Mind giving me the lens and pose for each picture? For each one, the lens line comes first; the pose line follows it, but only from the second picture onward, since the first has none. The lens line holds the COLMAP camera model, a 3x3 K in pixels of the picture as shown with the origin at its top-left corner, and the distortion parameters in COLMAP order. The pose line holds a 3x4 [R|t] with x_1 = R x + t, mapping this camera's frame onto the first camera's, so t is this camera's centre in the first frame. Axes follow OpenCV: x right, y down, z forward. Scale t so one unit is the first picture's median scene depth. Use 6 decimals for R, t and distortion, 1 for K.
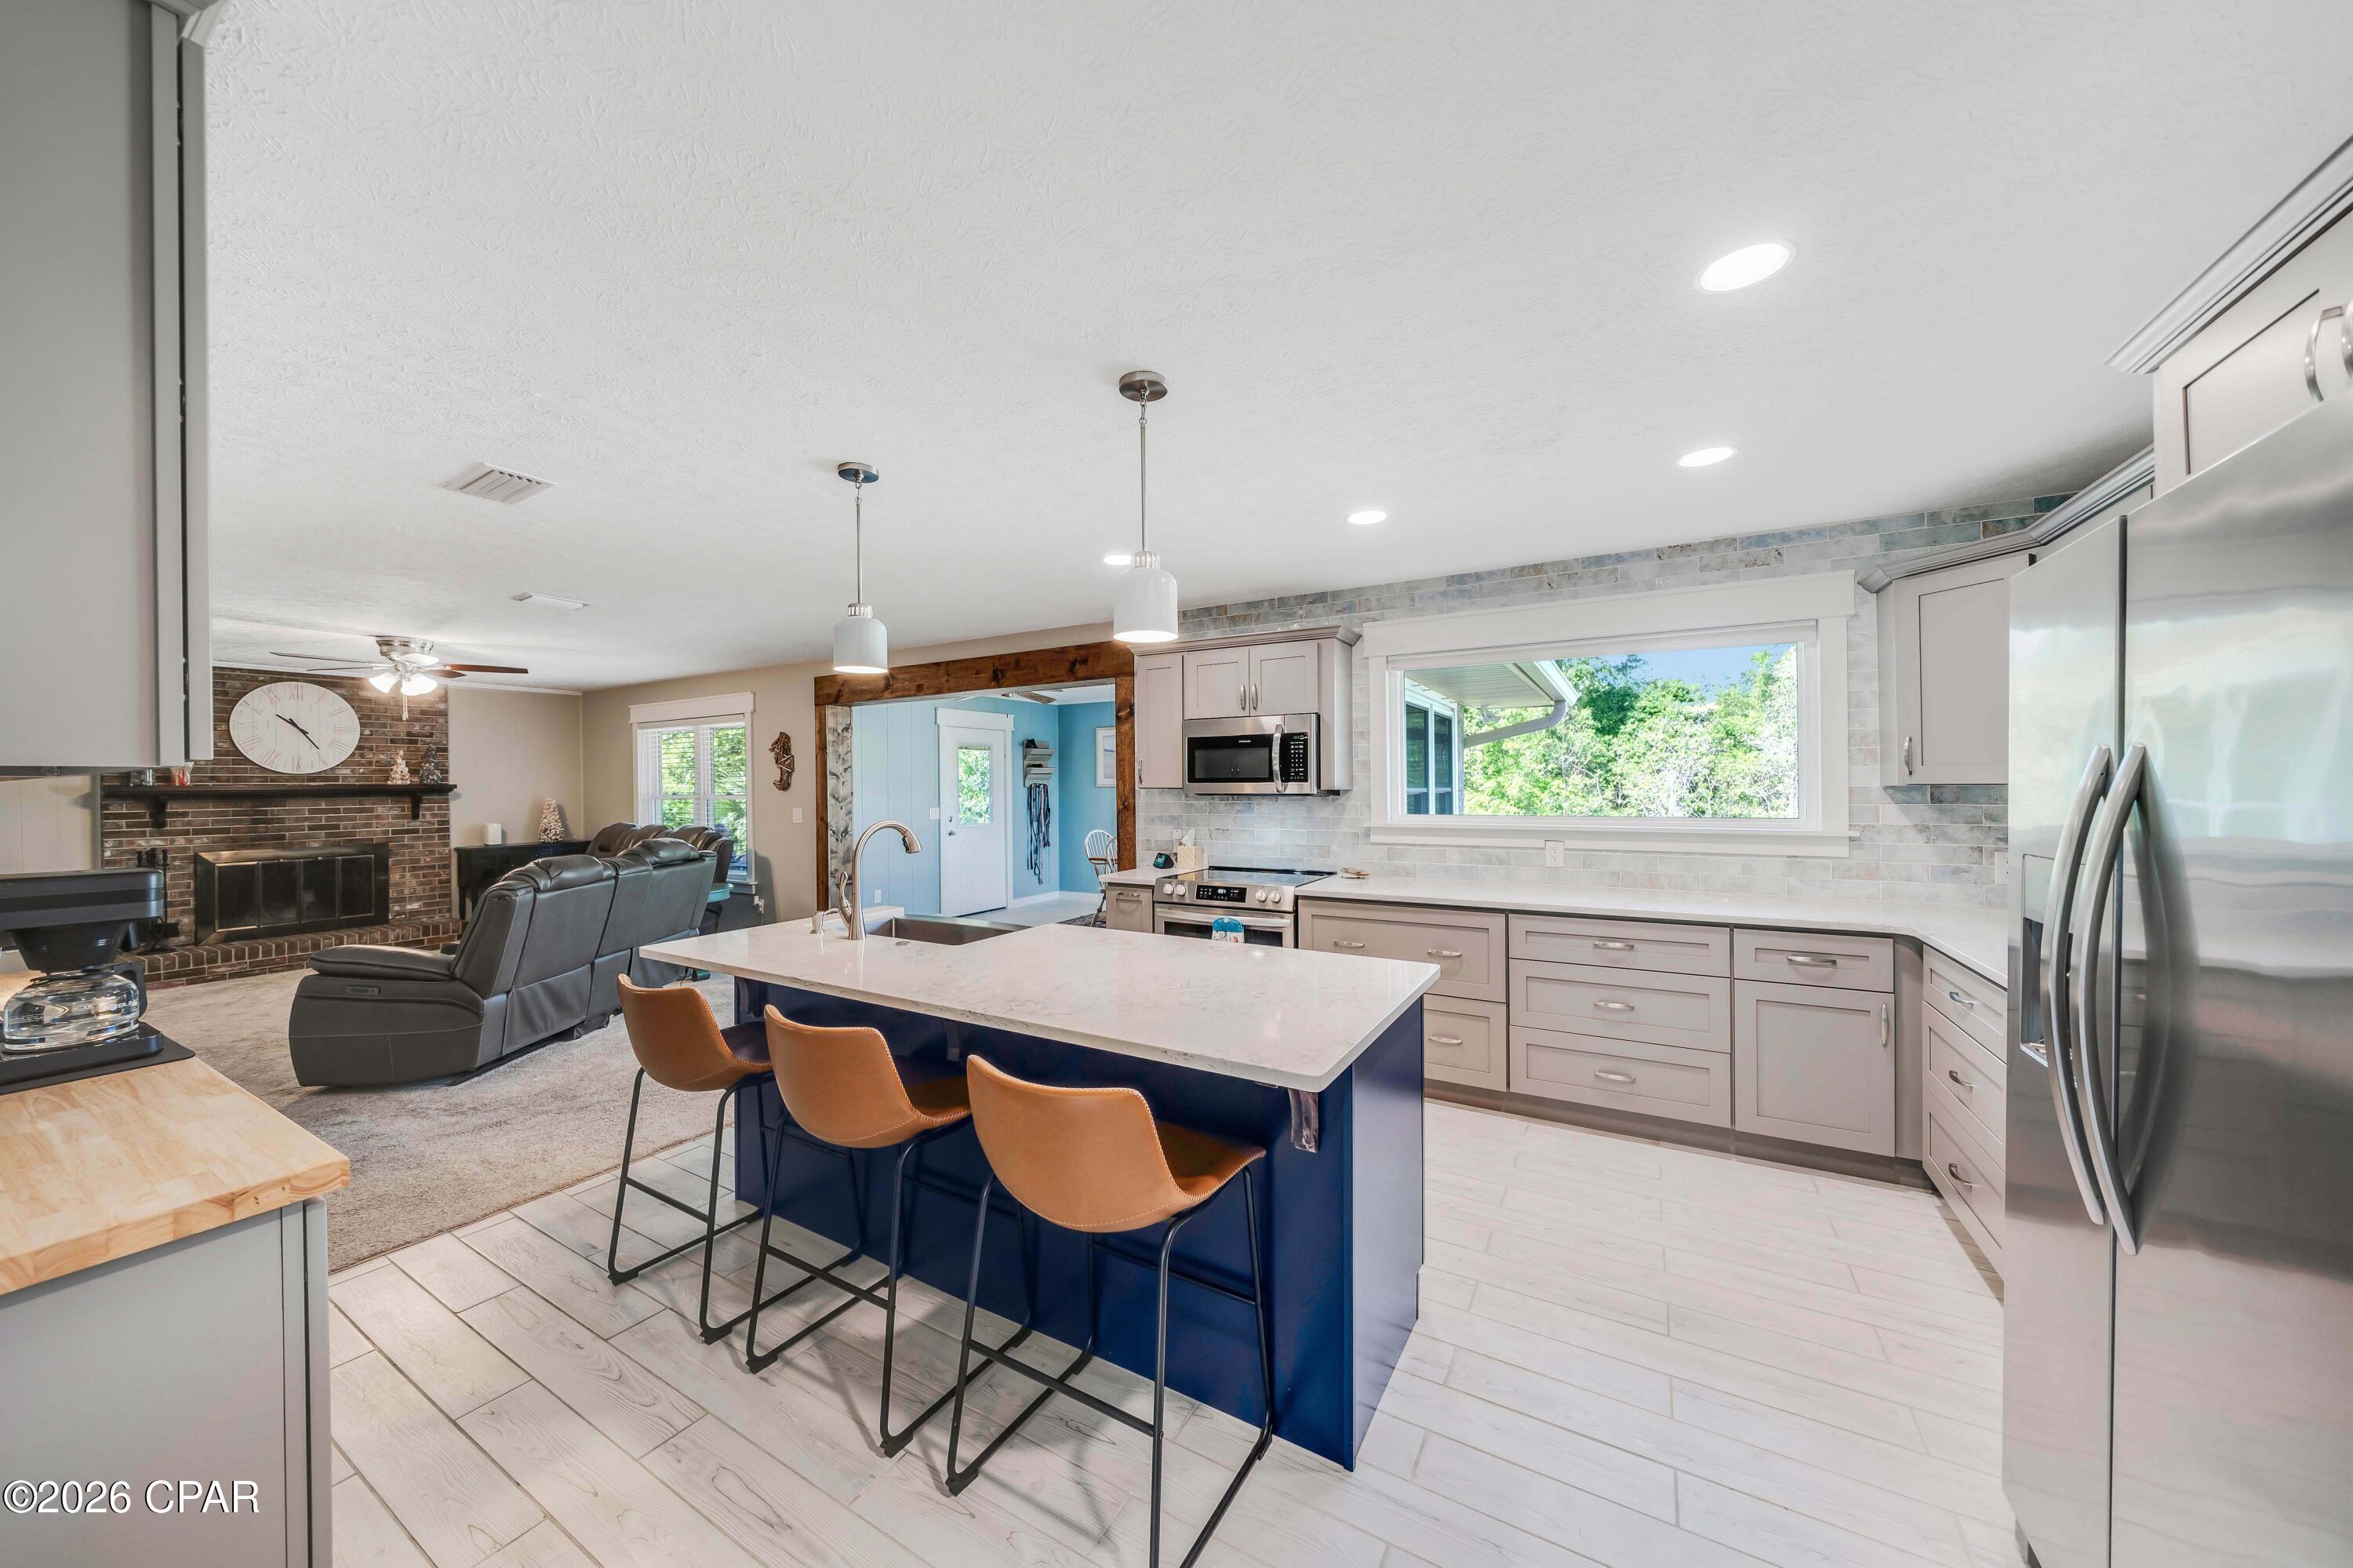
lens RADIAL K [[807.9, 0, 1163.4], [0, 807.9, 784.6], [0, 0, 1]] dist [-0.005322, -0.000023]
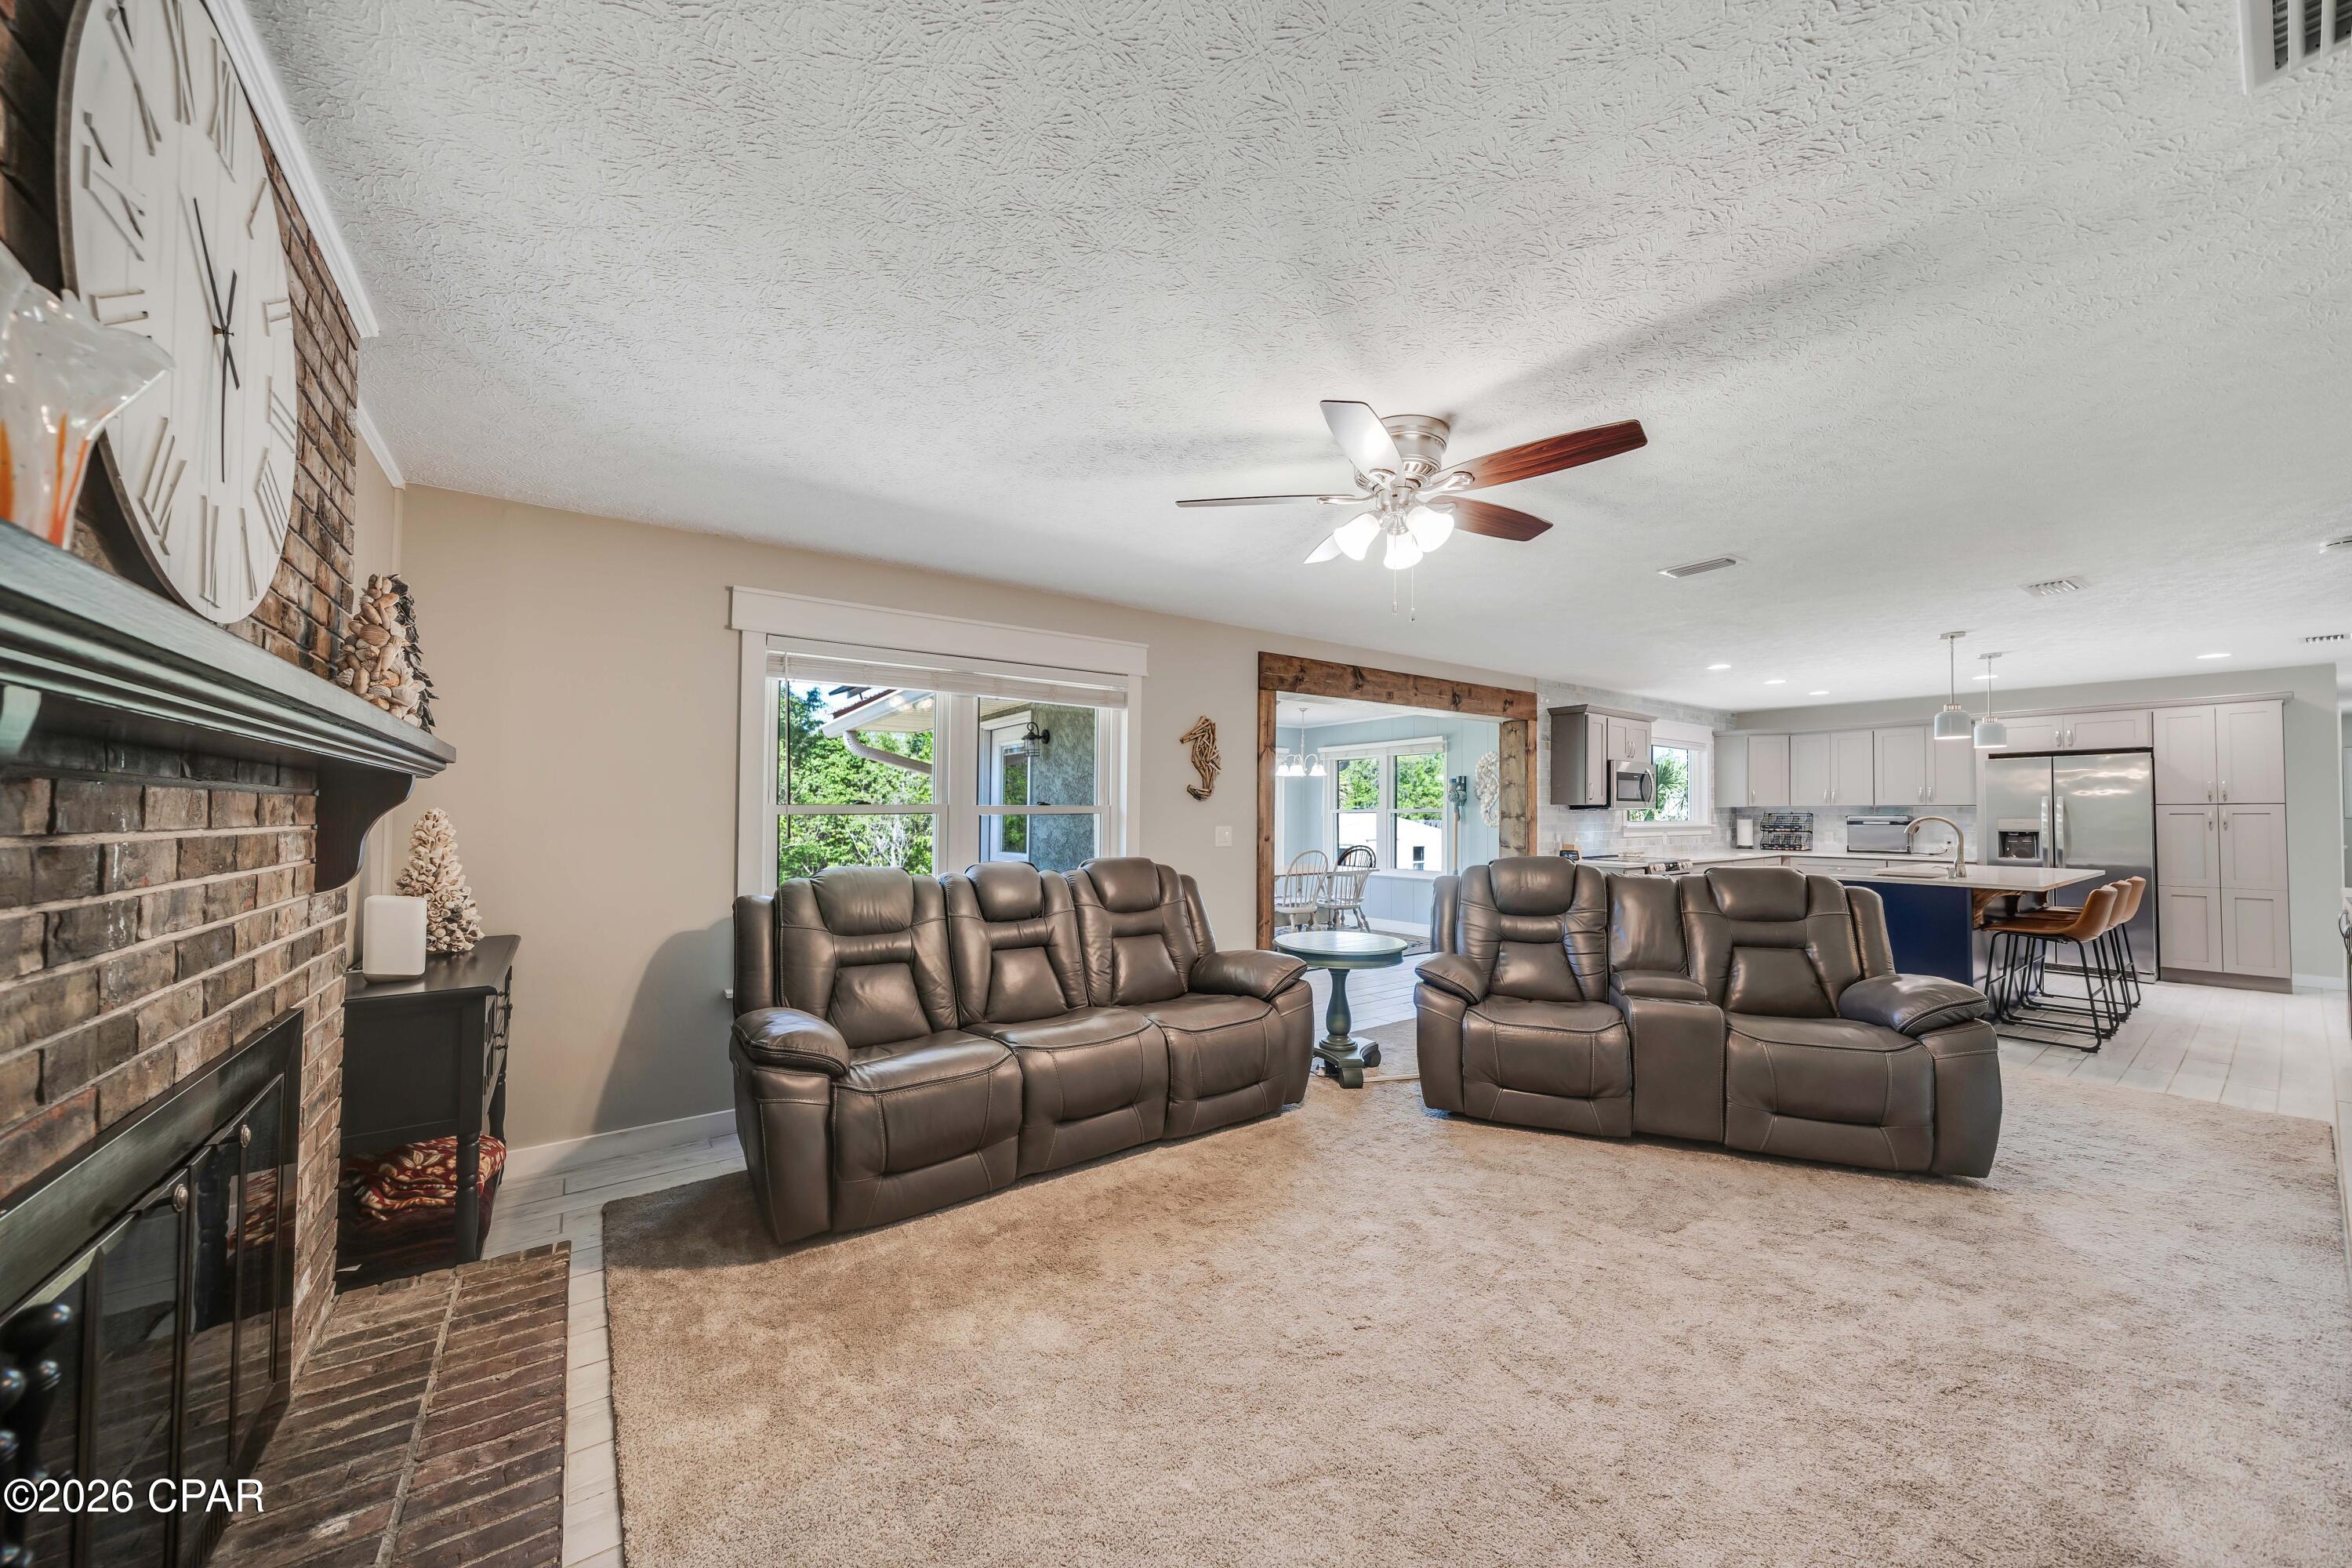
lens RADIAL K [[807.6, 0, 1170.6], [0, 807.6, 800.6], [0, 0, 1]] dist [-0.005322, -0.000023]
pose [[0.407005, 0.024137, 0.913107, -1.651774], [-0.003112, 0.999682, -0.025038, 0.036952], [-0.913421, 0.007349, 0.406951, 1.102497]]
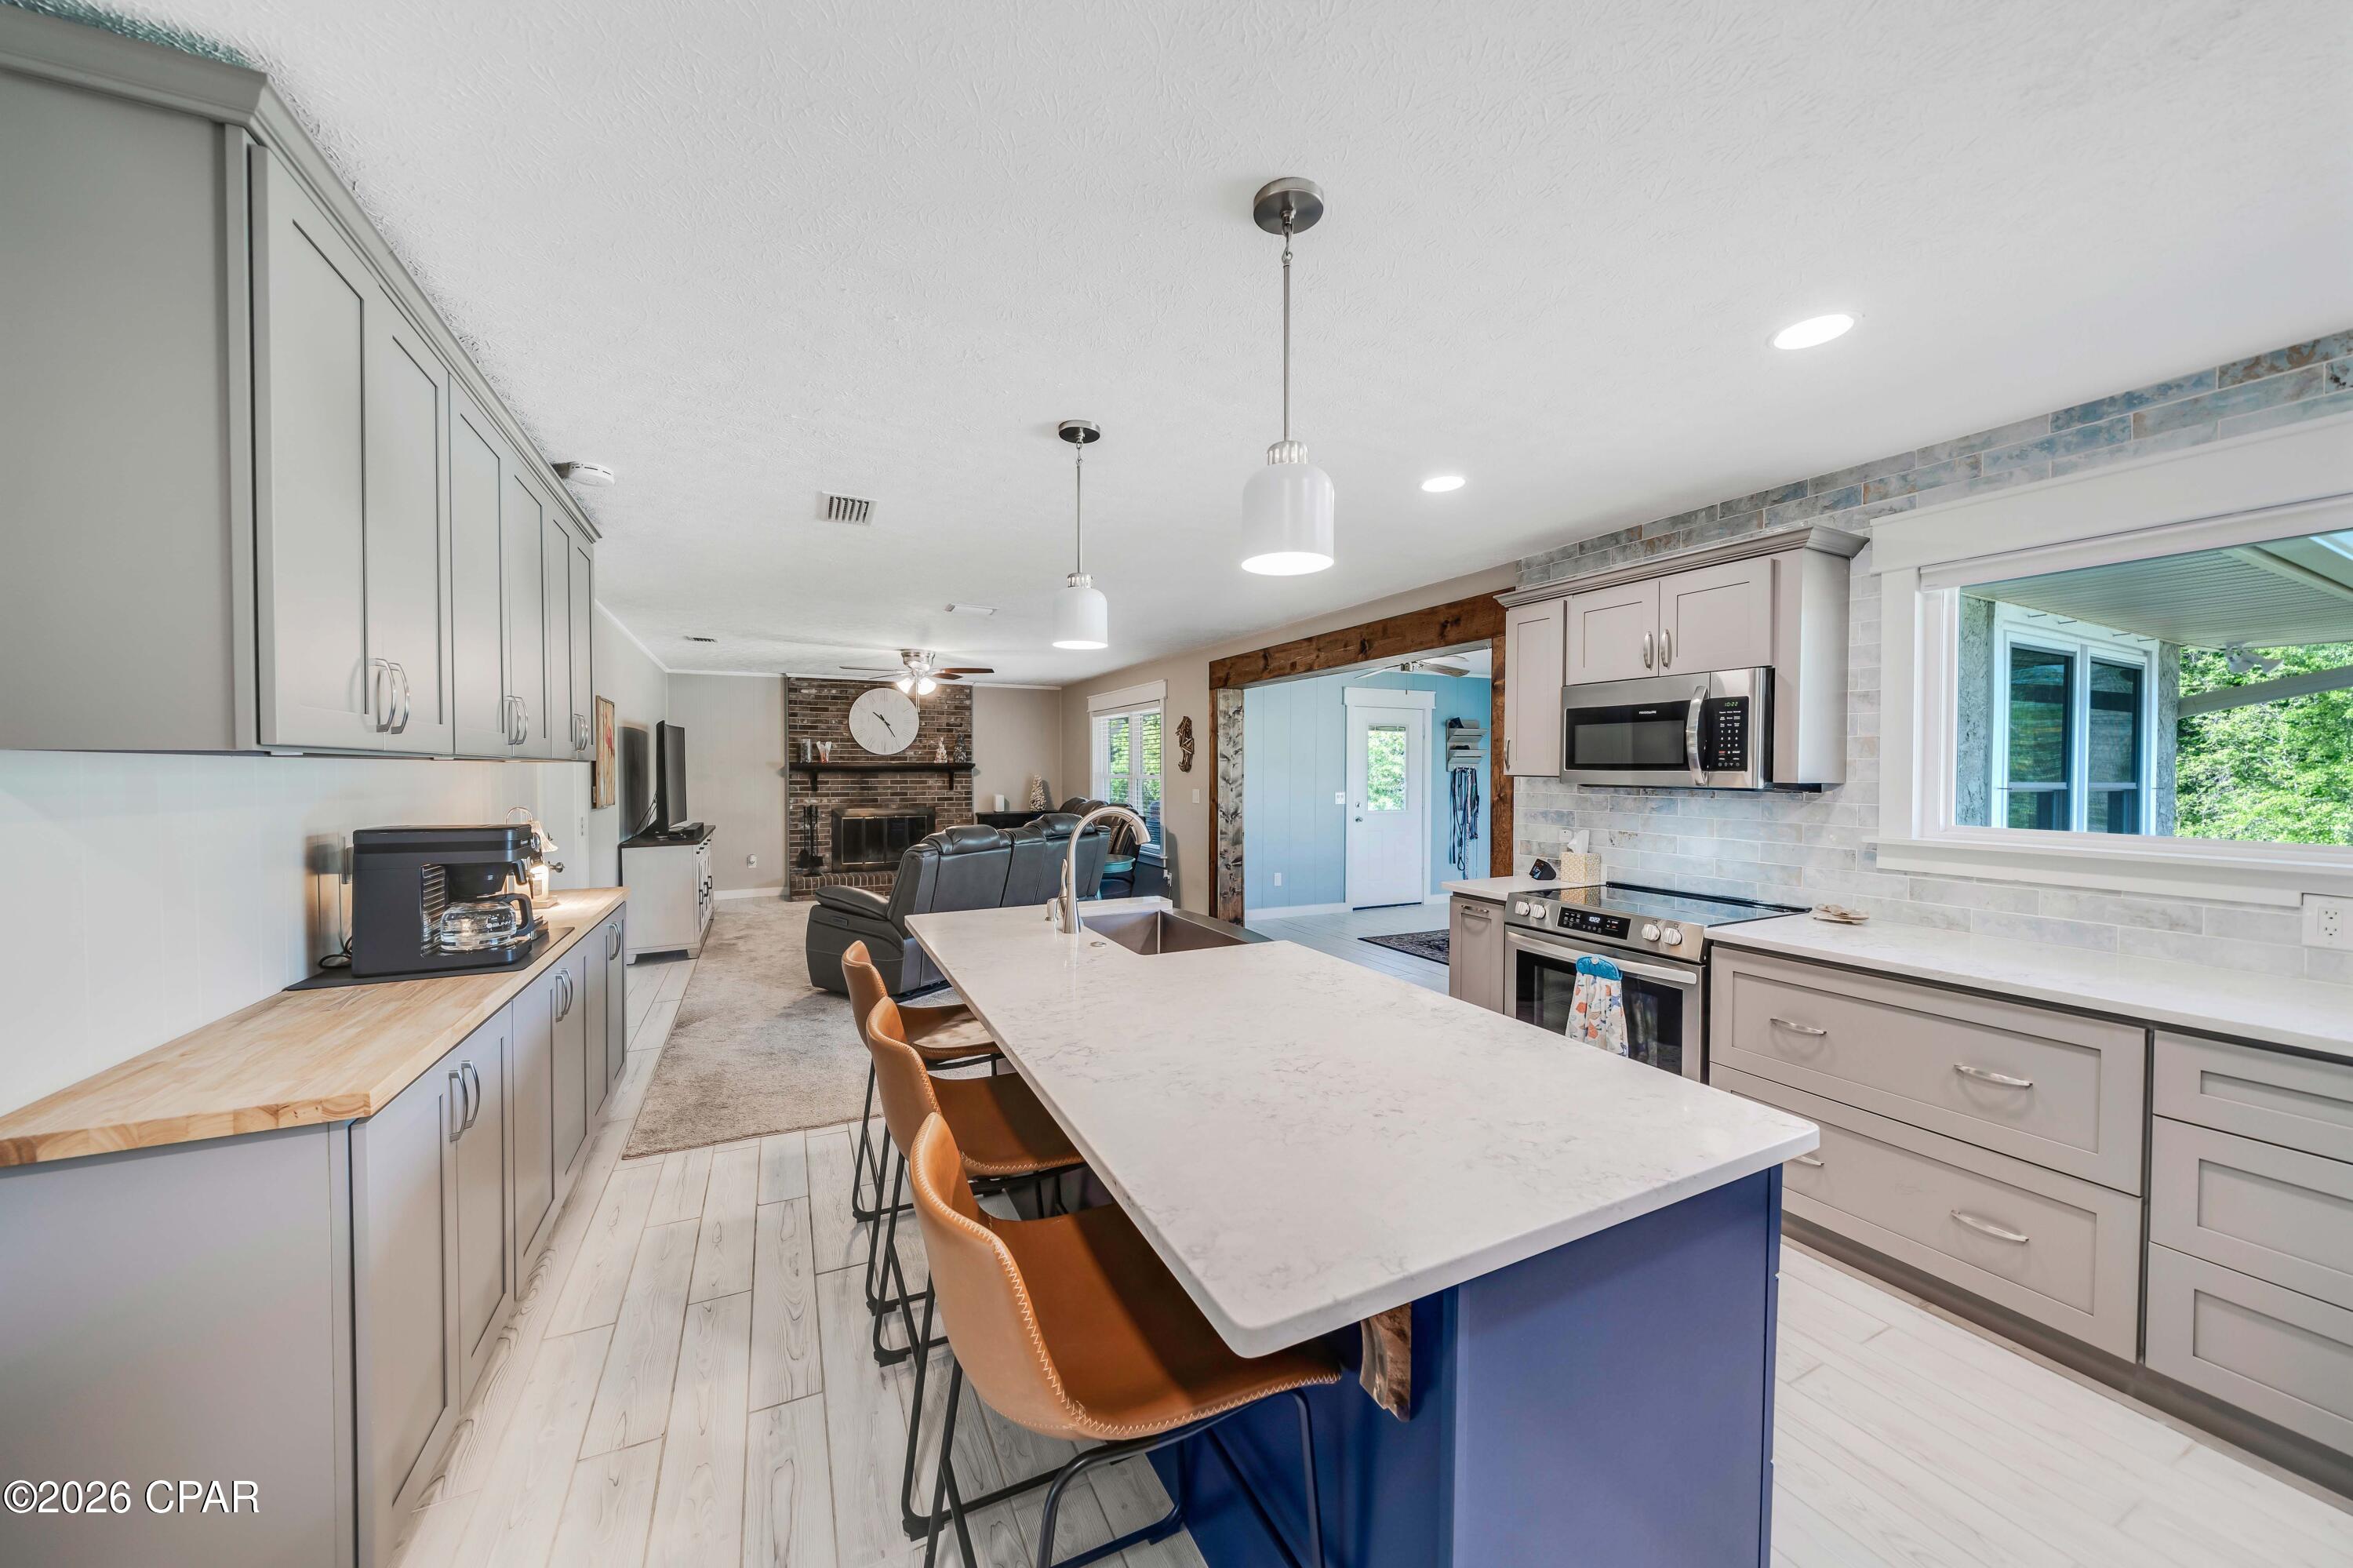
lens RADIAL K [[807.9, 0, 1162.8], [0, 807.9, 782.6], [0, 0, 1]] dist [-0.005322, -0.000023]
pose [[0.833017, 0.021341, -0.552836, 0.128096], [-0.010595, 0.999688, 0.022626, -0.003216], [0.553147, -0.012991, 0.832983, 0.157367]]
